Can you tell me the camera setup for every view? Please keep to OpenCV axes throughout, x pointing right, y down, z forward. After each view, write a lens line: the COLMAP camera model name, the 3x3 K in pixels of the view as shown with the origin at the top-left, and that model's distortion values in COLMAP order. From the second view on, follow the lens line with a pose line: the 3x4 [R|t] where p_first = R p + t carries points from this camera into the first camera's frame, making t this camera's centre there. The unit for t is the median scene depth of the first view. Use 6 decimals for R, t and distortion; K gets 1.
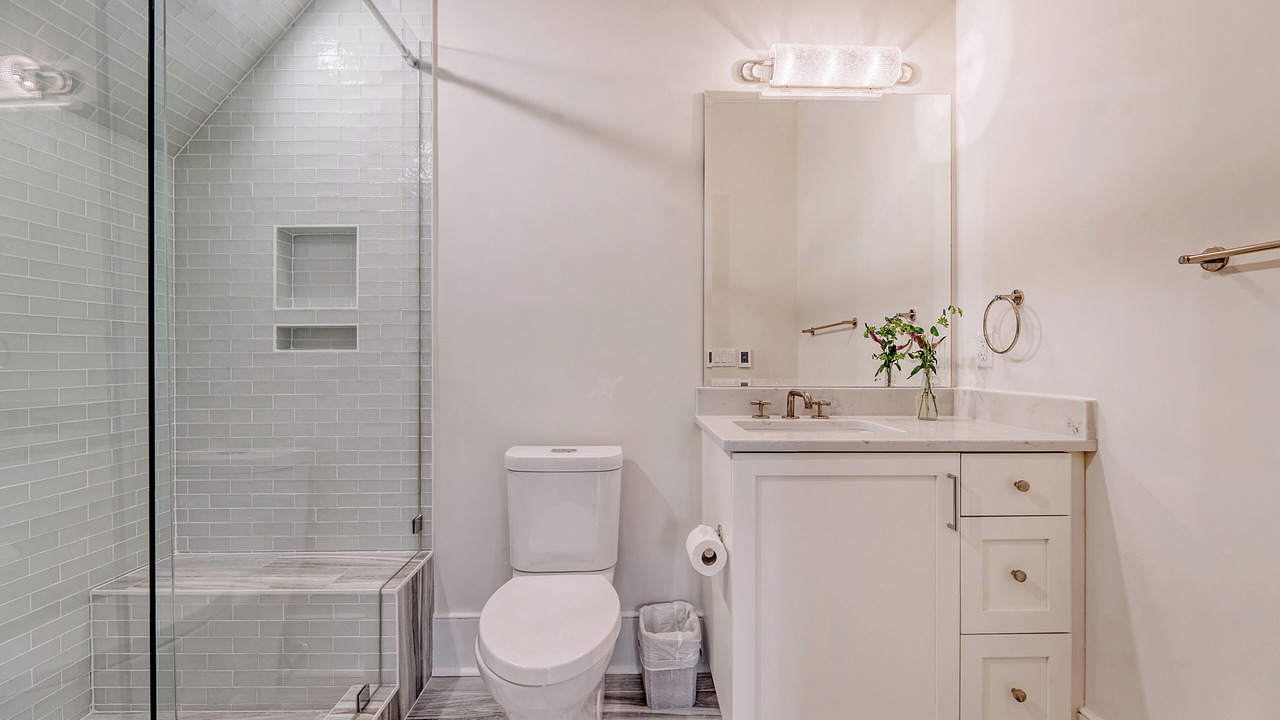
lens RADIAL K [[521.9, 0, 640.0], [0, 521.9, 360.0], [0, 0, 1]] dist [-0.000727, -0.000247]
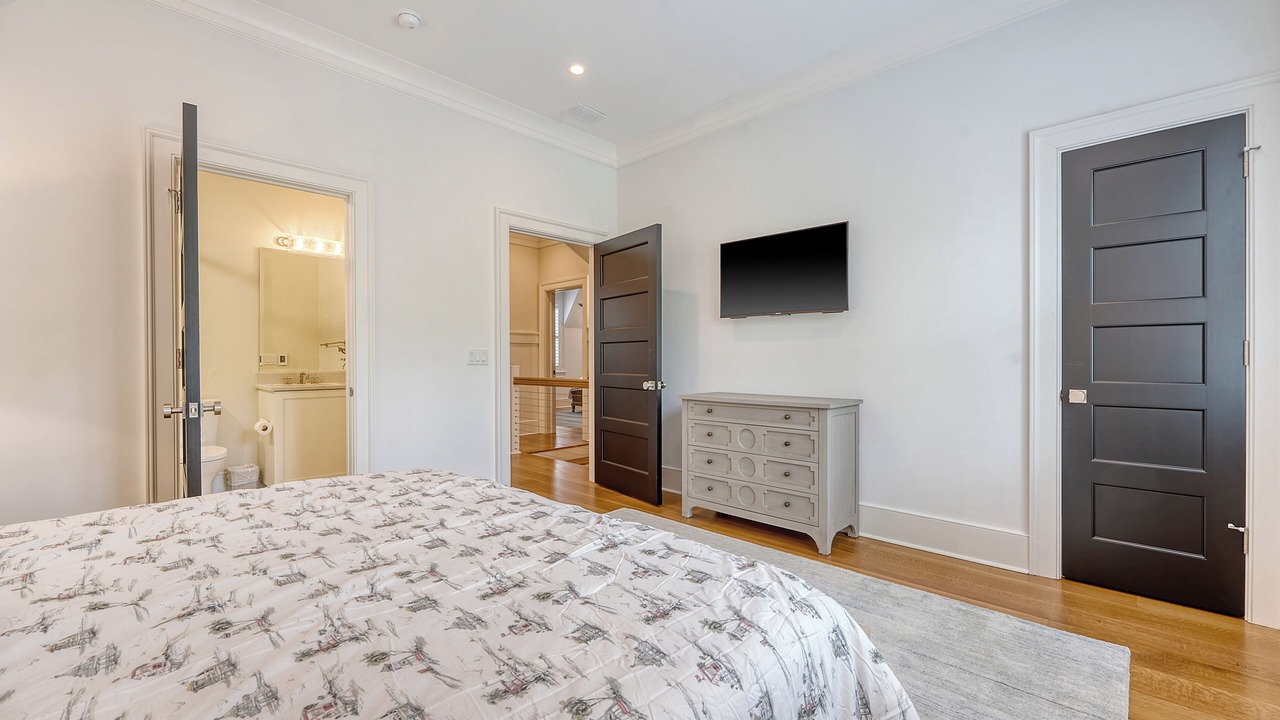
lens RADIAL K [[521.9, 0, 640.0], [0, 521.9, 360.0], [0, 0, 1]] dist [-0.000727, -0.000247]
pose [[0.706760, -0.002184, 0.707450, -0.329601], [0.002034, 0.999997, 0.001056, -0.002605], [-0.707451, 0.000693, 0.706762, -1.883200]]
